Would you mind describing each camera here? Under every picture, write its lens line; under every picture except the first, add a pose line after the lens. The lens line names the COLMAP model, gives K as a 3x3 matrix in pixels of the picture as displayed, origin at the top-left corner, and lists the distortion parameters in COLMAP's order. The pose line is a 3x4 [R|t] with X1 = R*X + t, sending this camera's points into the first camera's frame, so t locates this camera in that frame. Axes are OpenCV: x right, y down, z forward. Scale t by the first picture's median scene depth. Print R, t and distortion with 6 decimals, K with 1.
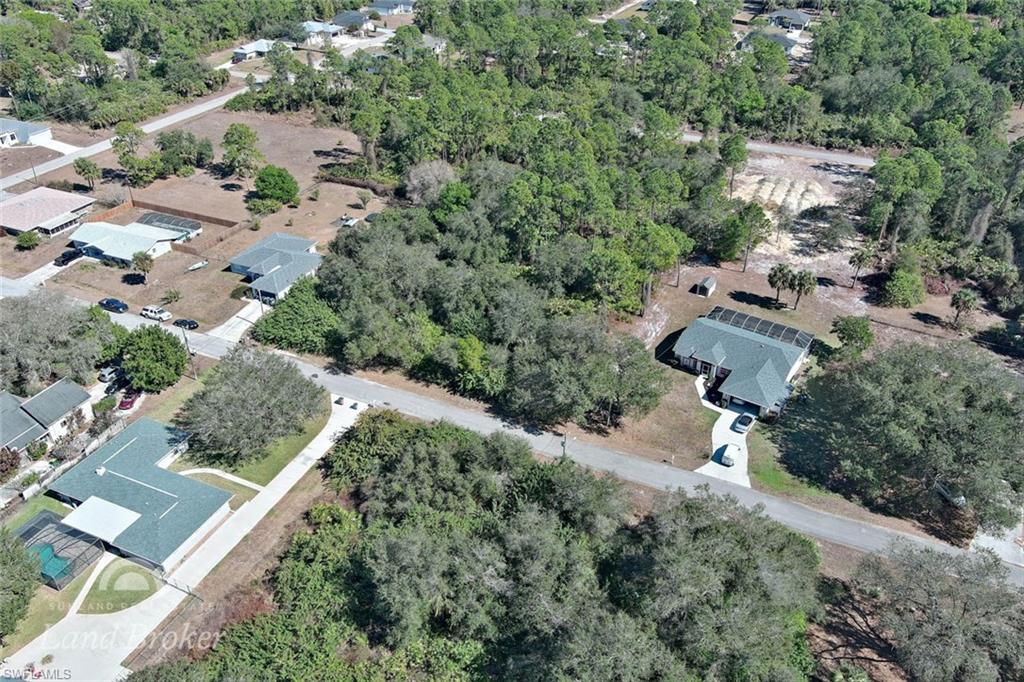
lens RADIAL K [[784.1, 0, 512.0], [0, 784.1, 341.0], [0, 0, 1]] dist [0.010708, -0.004560]
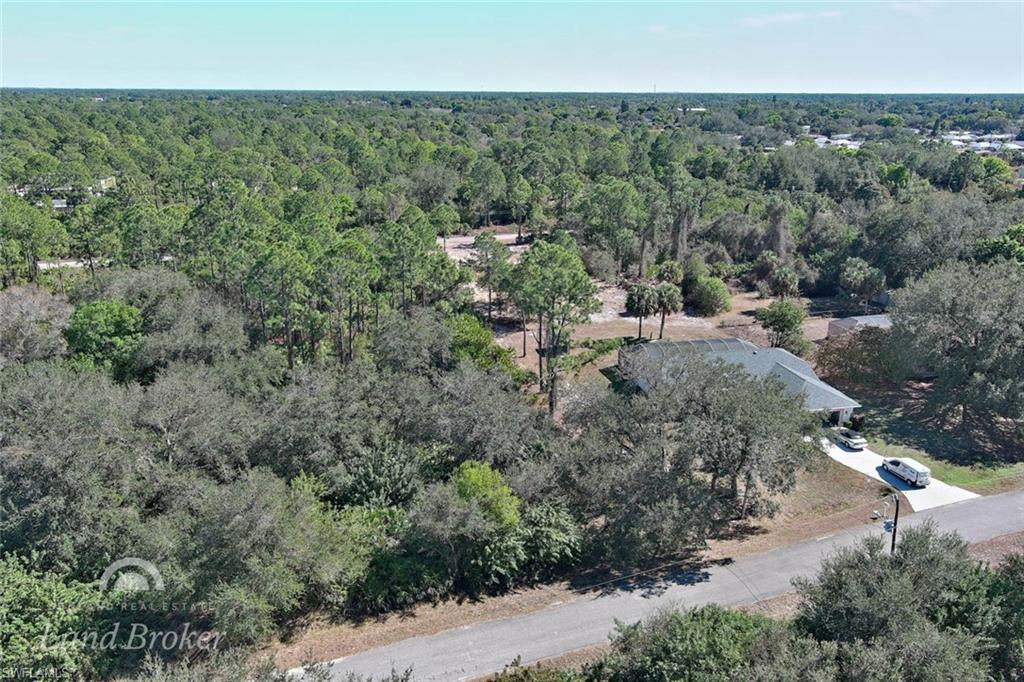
lens RADIAL K [[784.1, 0, 512.0], [0, 784.1, 341.0], [0, 0, 1]] dist [0.010708, -0.004560]
pose [[0.694307, -0.209605, 0.688479, -0.345512], [0.390311, 0.913405, -0.115533, -0.008718], [-0.604644, 0.348937, 0.715995, 0.627060]]
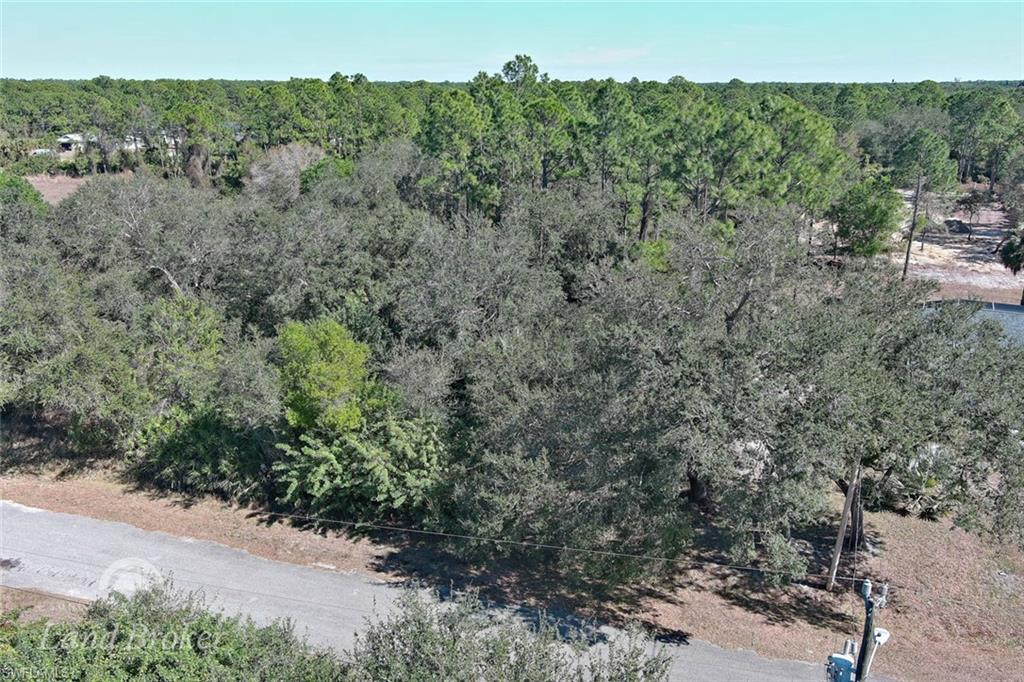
lens RADIAL K [[784.1, 0, 512.0], [0, 784.1, 341.0], [0, 0, 1]] dist [0.010708, -0.004560]
pose [[0.994076, -0.033013, 0.103551, -0.012261], [0.058953, 0.964196, -0.258555, 0.085448], [-0.091308, 0.263128, 0.960430, 0.700600]]
